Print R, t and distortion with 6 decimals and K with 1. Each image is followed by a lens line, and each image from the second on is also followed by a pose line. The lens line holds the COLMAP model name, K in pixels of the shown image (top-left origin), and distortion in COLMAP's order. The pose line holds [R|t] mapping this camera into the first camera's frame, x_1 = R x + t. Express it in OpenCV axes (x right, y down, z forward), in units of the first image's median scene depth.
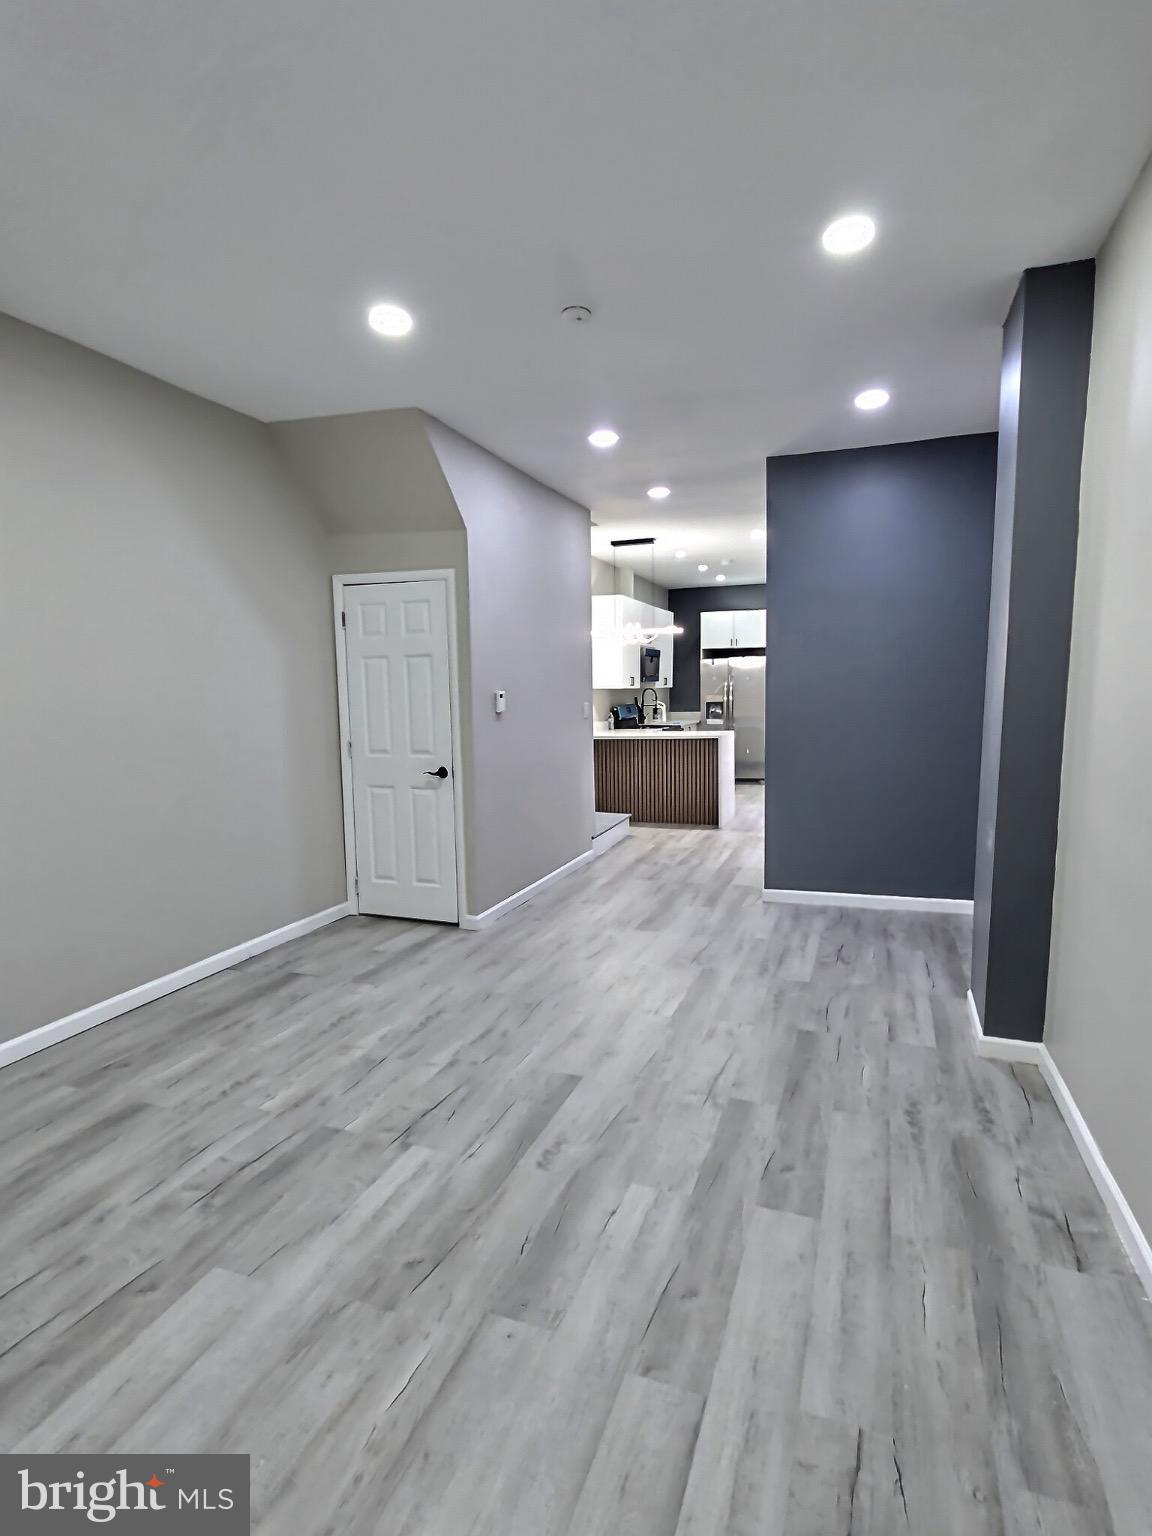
lens RADIAL K [[807.5, 0, 586.8], [0, 807.5, 777.7], [0, 0, 1]] dist [0.003828, -0.000266]
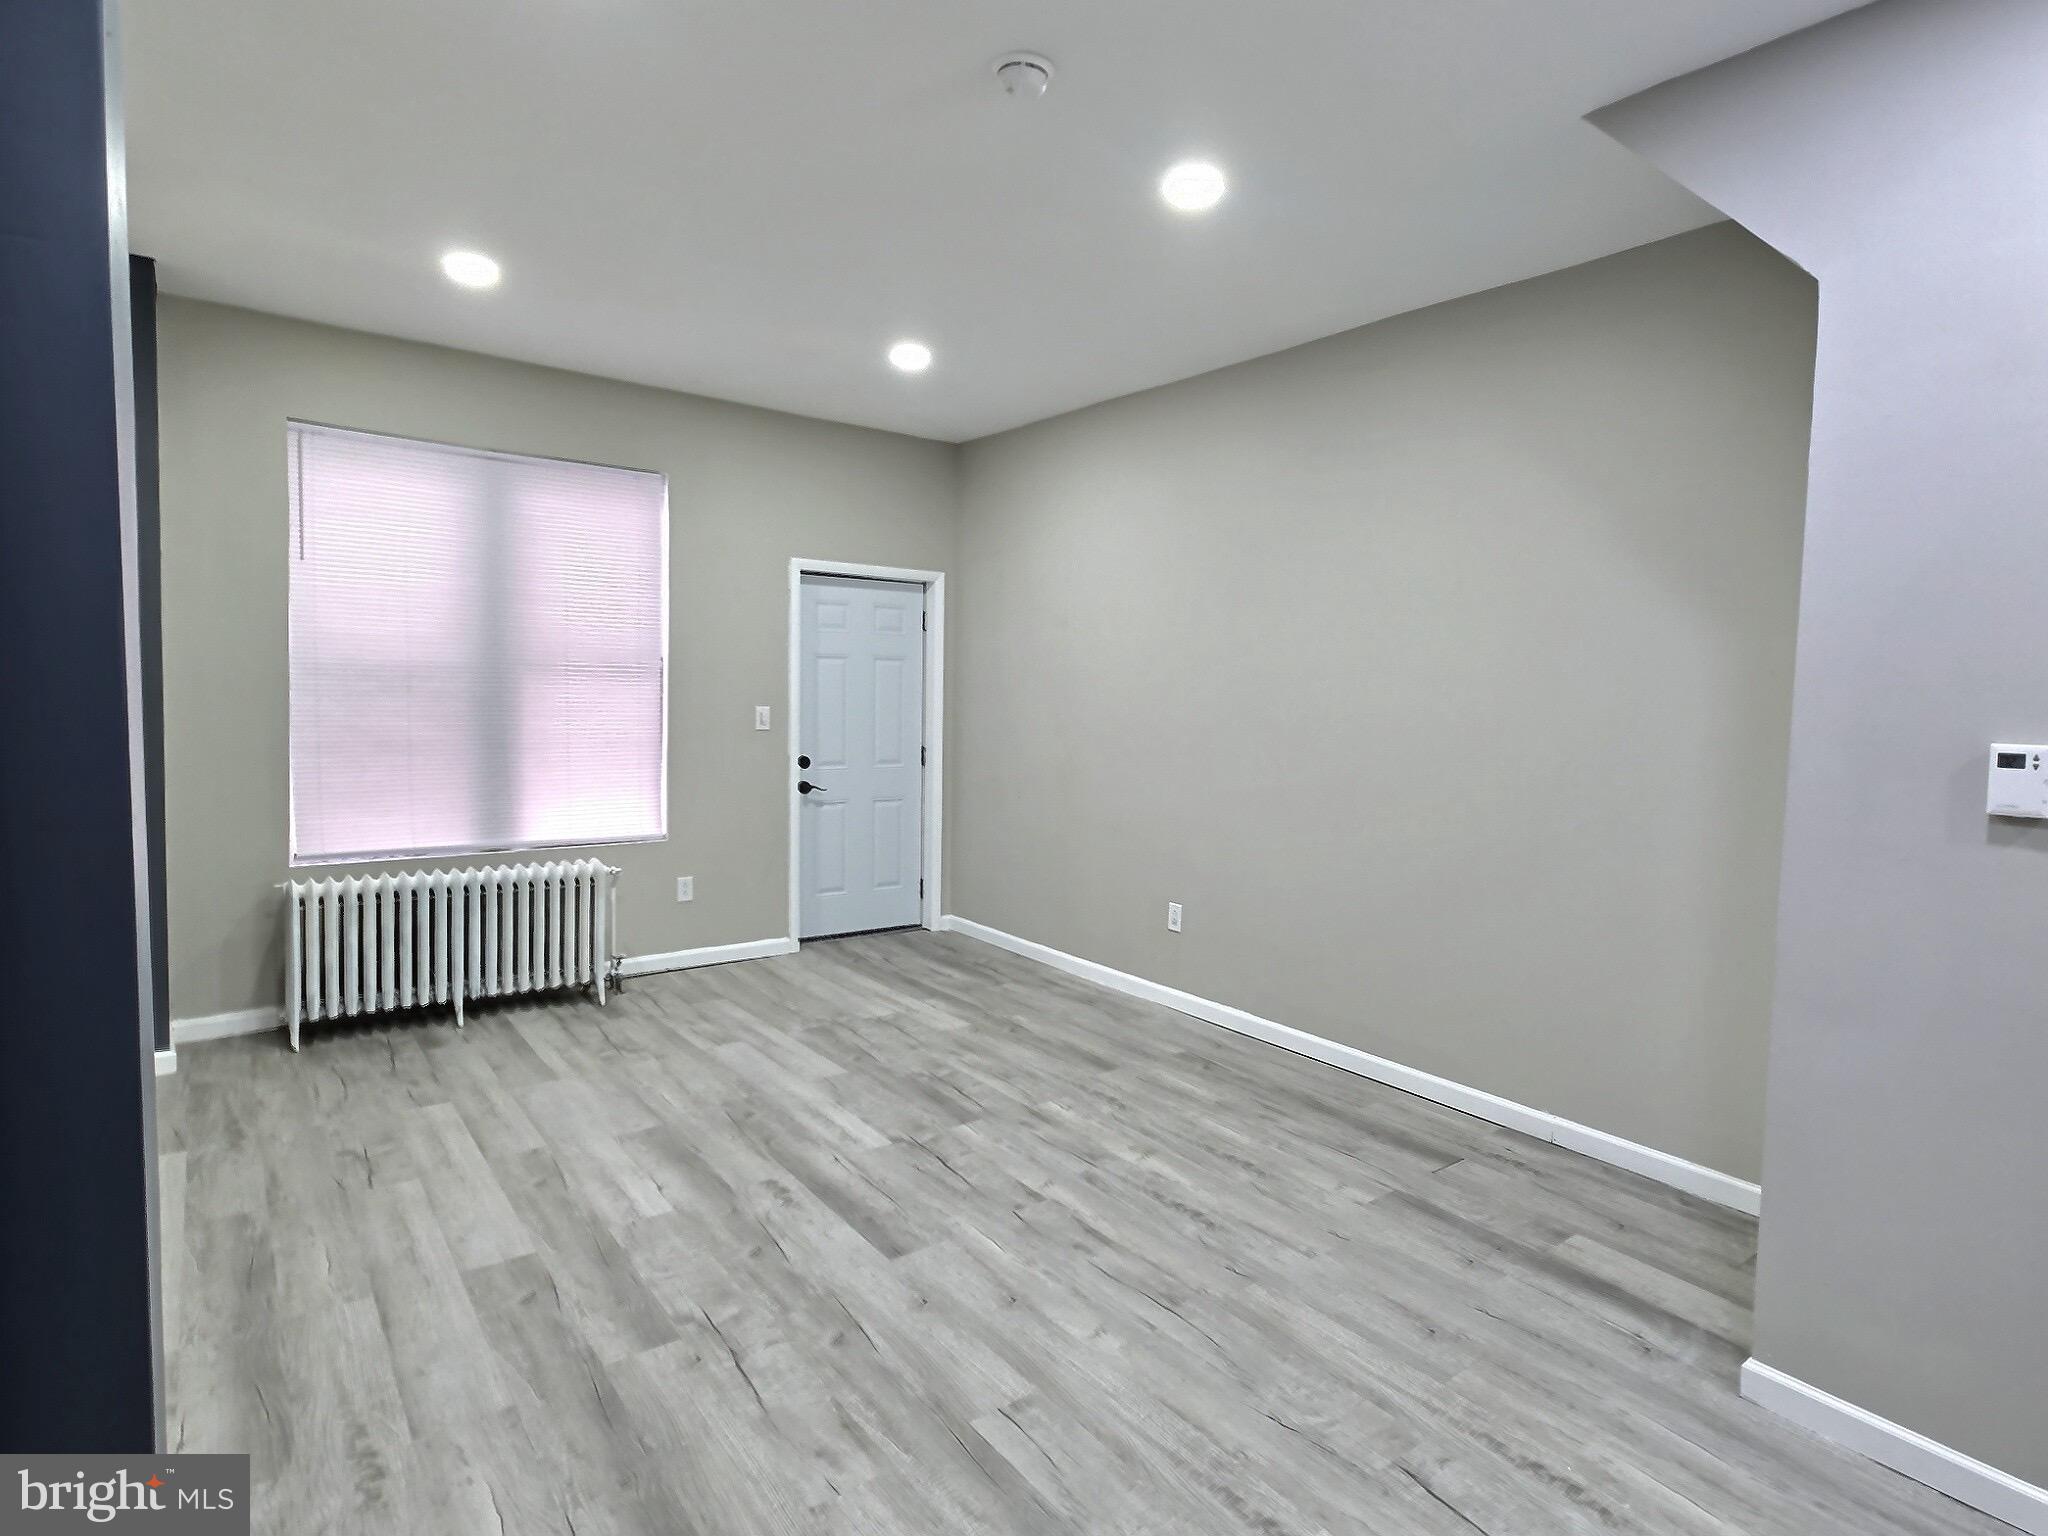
lens RADIAL K [[1076.7, 0, 1025.1], [0, 1076.7, 765.1], [0, 0, 1]] dist [0.003828, -0.000266]
pose [[-0.541890, 0.057079, -0.838509, 0.645734], [-0.119327, 0.982359, 0.143987, -0.176840], [0.831935, 0.178082, -0.525519, 1.439315]]
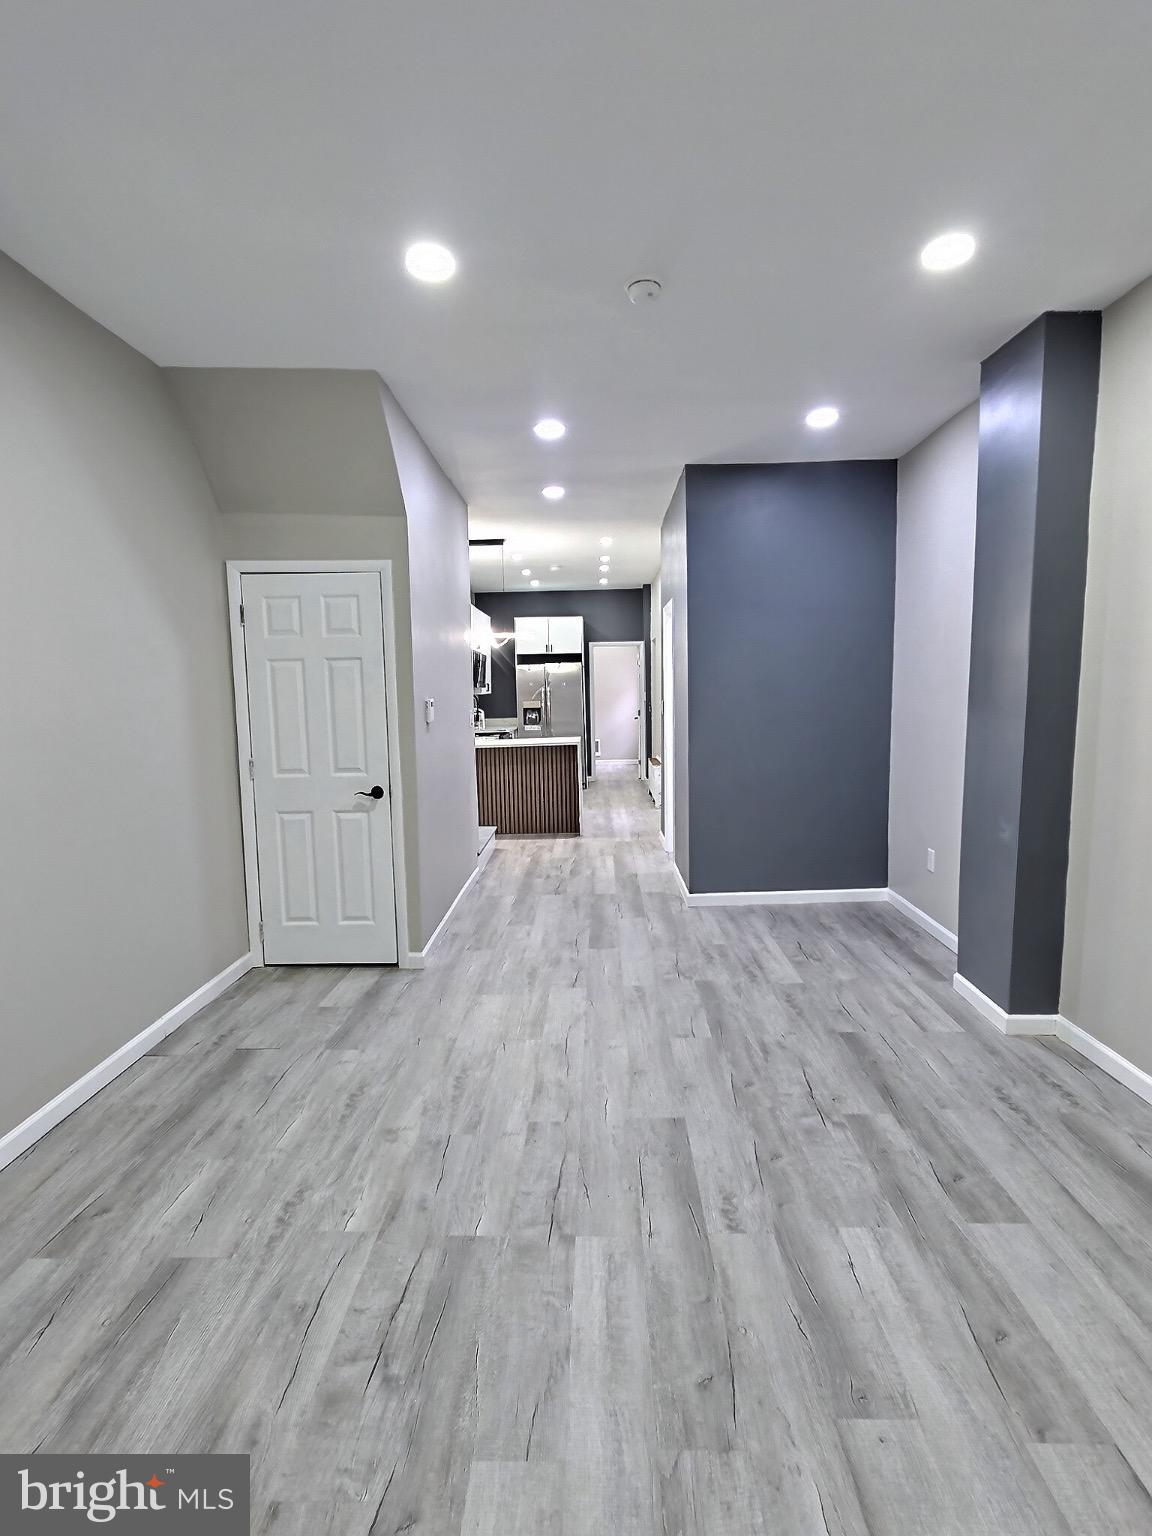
lens RADIAL K [[807.5, 0, 583.6], [0, 807.5, 773.6], [0, 0, 1]] dist [0.003828, -0.000266]
pose [[0.945568, -0.037190, 0.323292, -0.379354], [0.041079, 0.999142, -0.005209, -0.019592], [-0.322821, 0.018206, 0.946285, 0.155283]]
